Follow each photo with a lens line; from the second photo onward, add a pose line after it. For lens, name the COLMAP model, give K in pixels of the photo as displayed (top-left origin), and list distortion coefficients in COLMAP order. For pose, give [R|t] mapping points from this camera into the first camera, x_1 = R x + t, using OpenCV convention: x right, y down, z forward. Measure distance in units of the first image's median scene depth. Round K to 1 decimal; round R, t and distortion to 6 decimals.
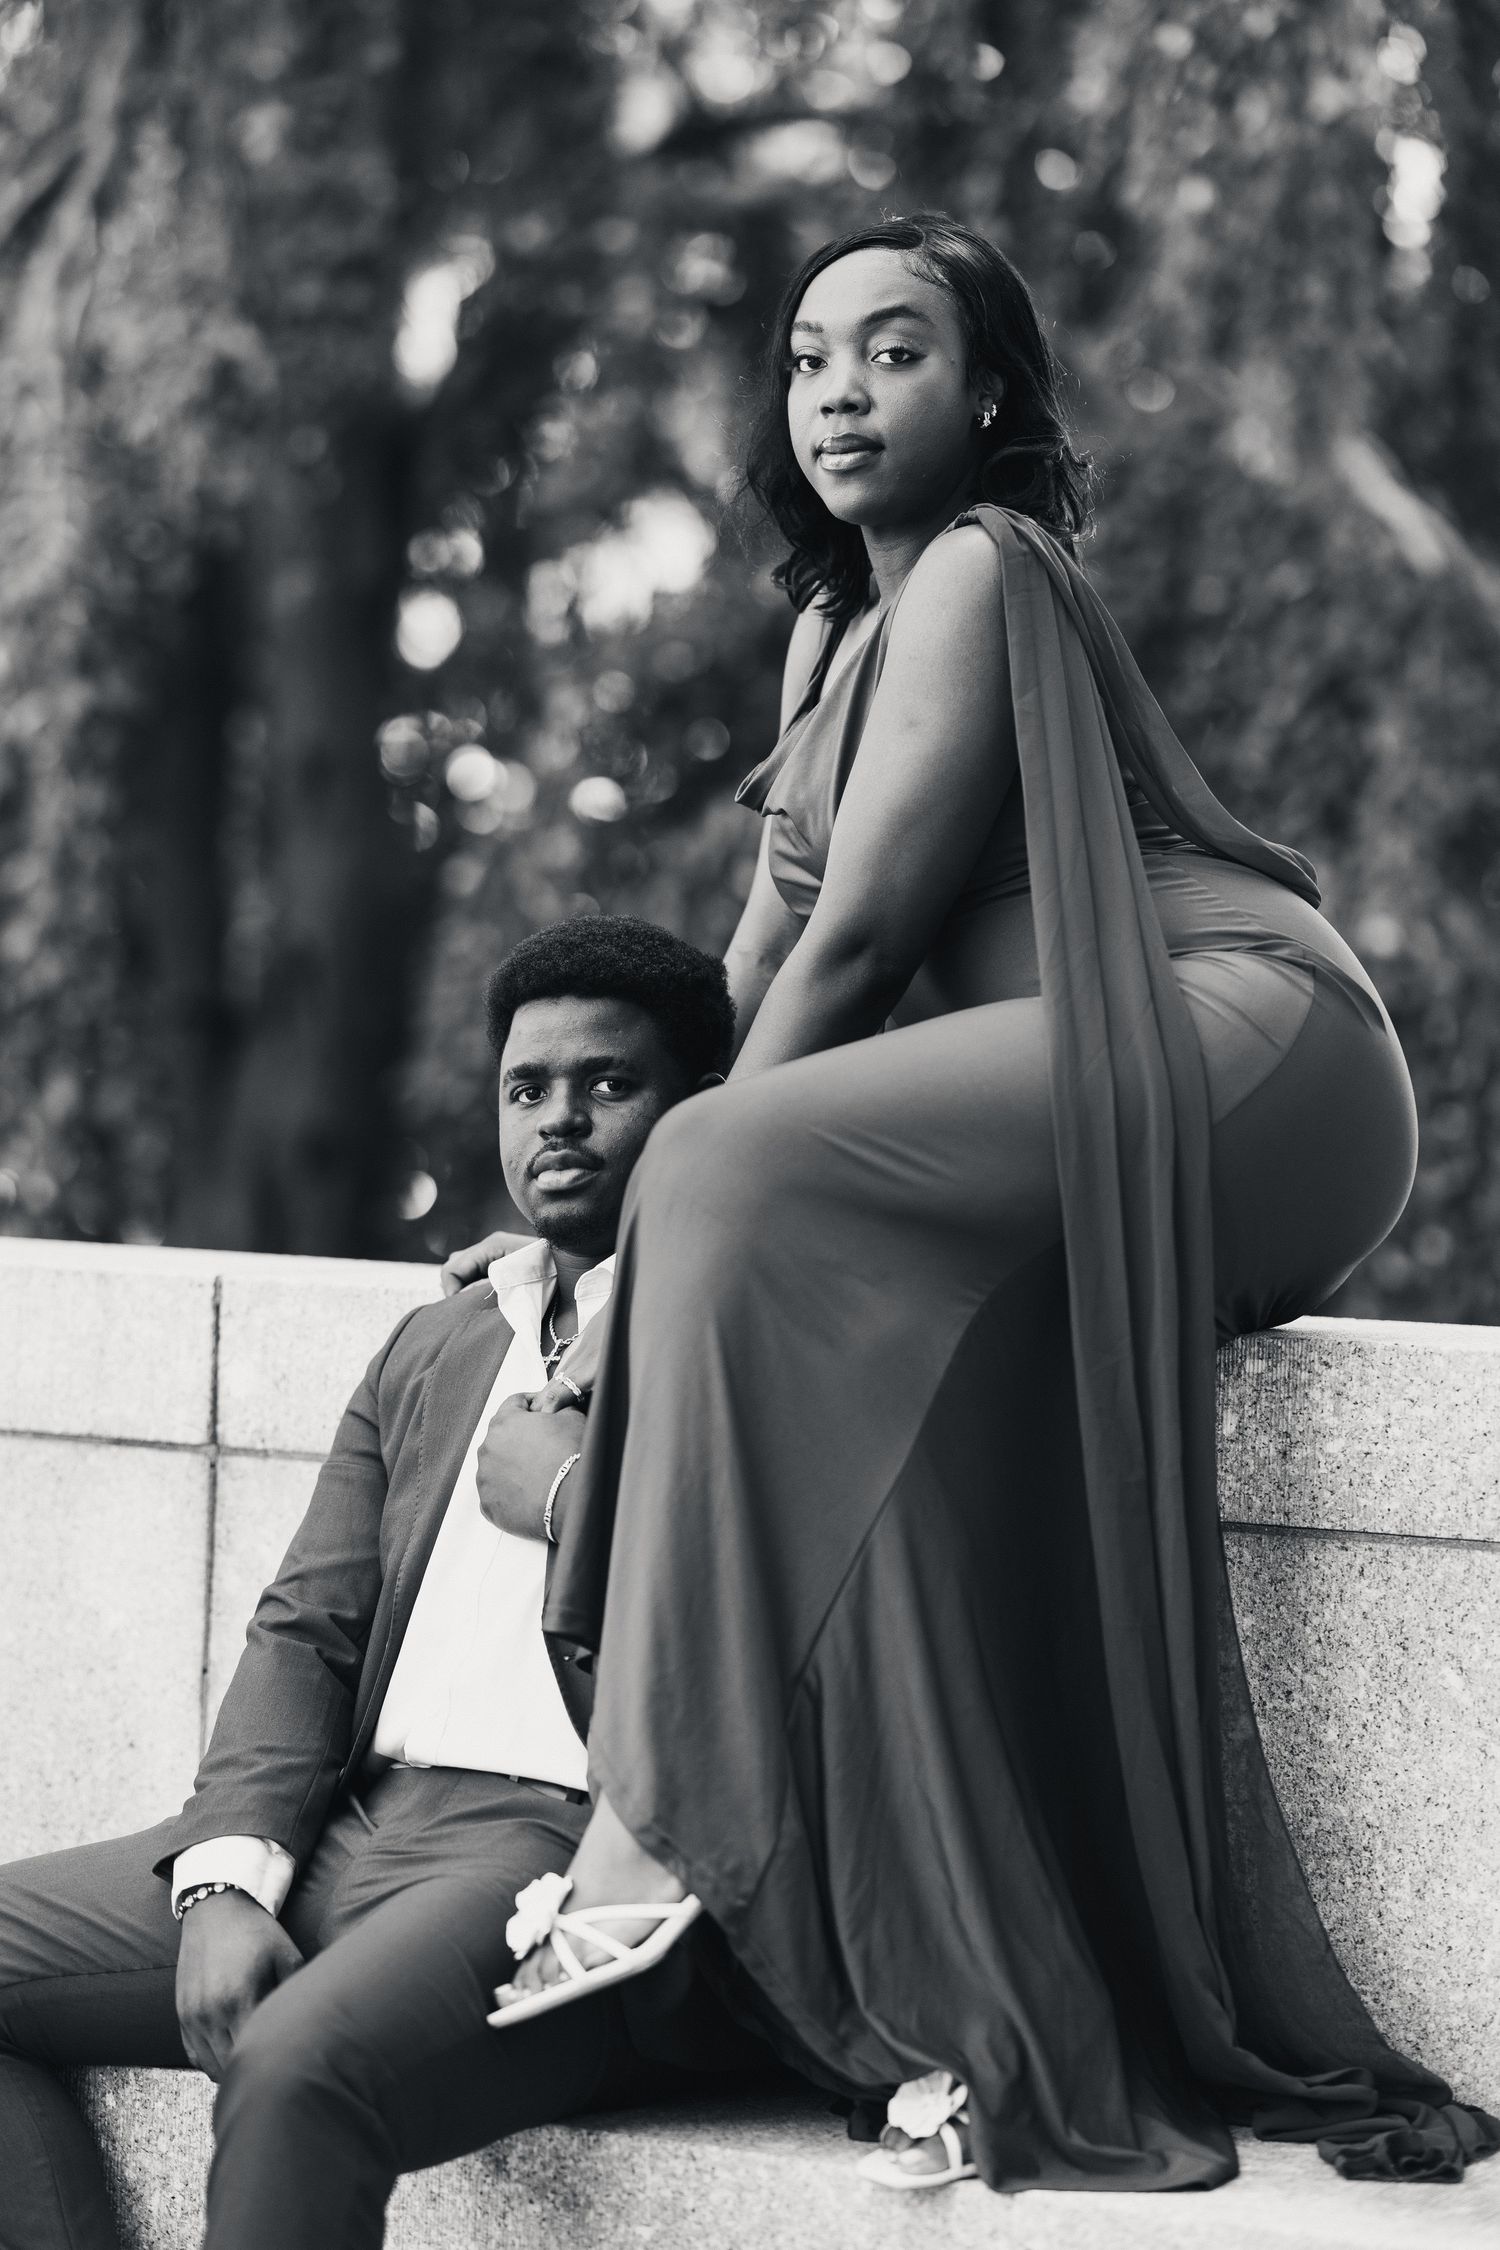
lens RADIAL K [[5536.2, 0, 750.0], [0, 5536.2, 1125.0], [0, 0, 1]] dist [-0.004367, -0.188402]
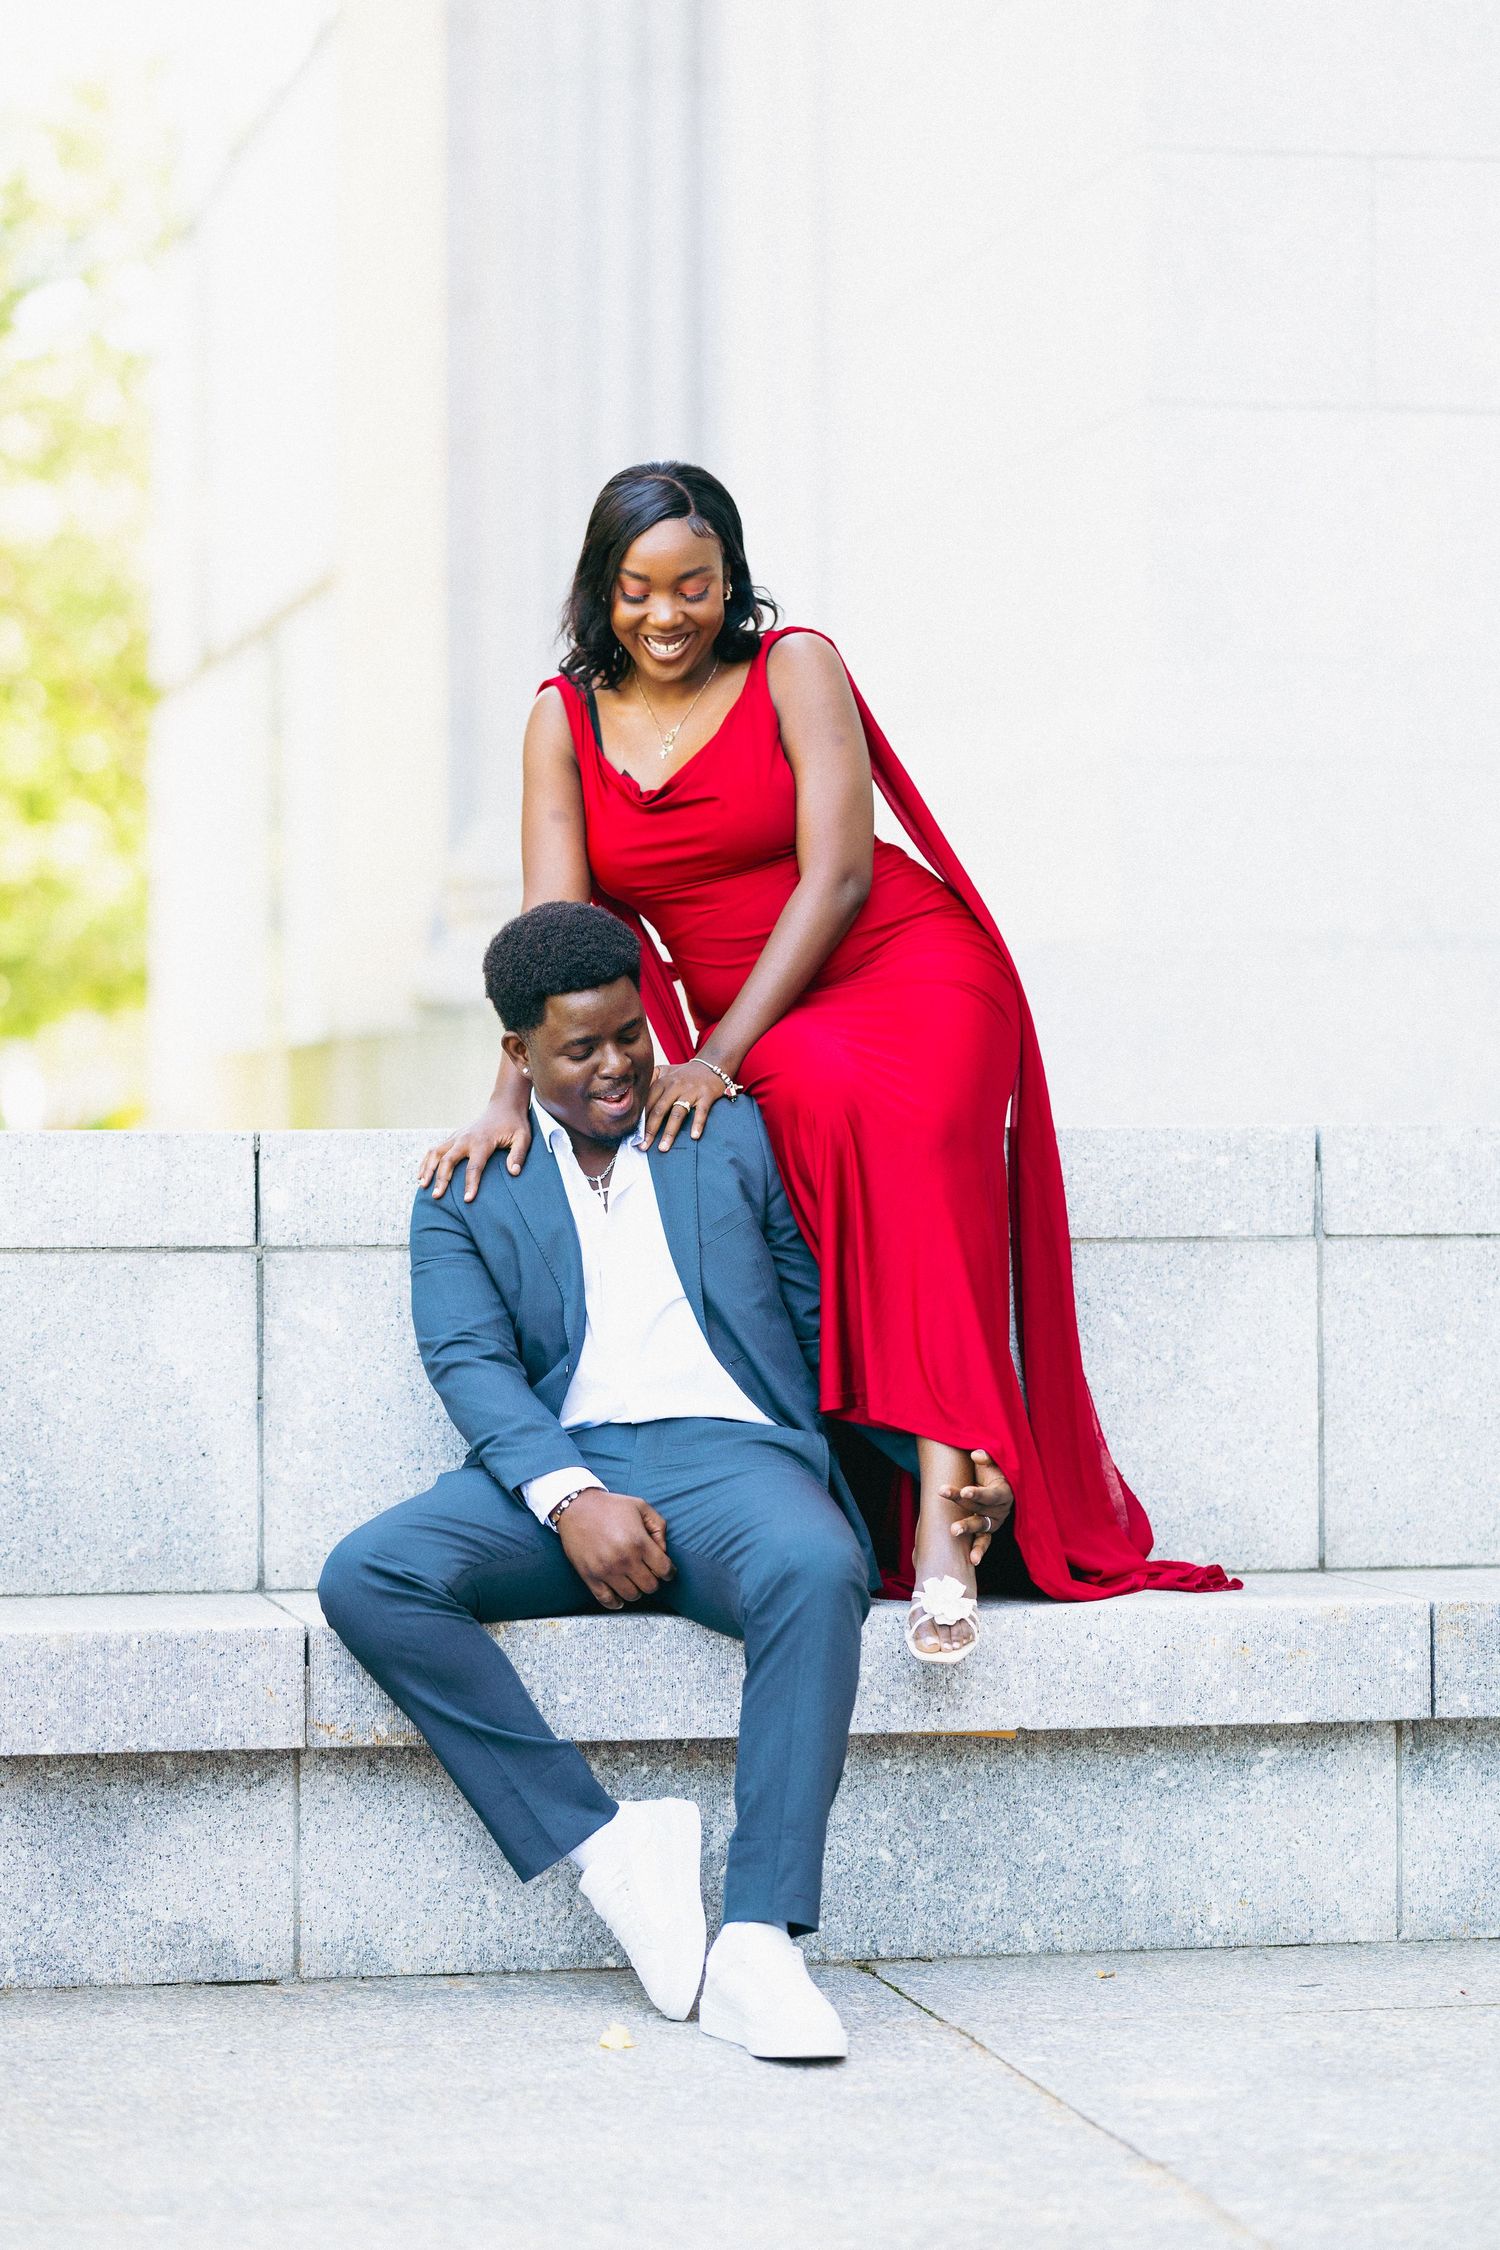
lens RADIAL K [[5463.8, 0, 750.0], [0, 5463.8, 1125.0], [0, 0, 1]] dist [0.030520, -0.759550]
pose [[0.774082, -0.042204, 0.631677, -0.921923], [0.039032, 0.999059, 0.018919, 0.002878], [-0.631881, 0.010010, 0.775001, -0.218884]]
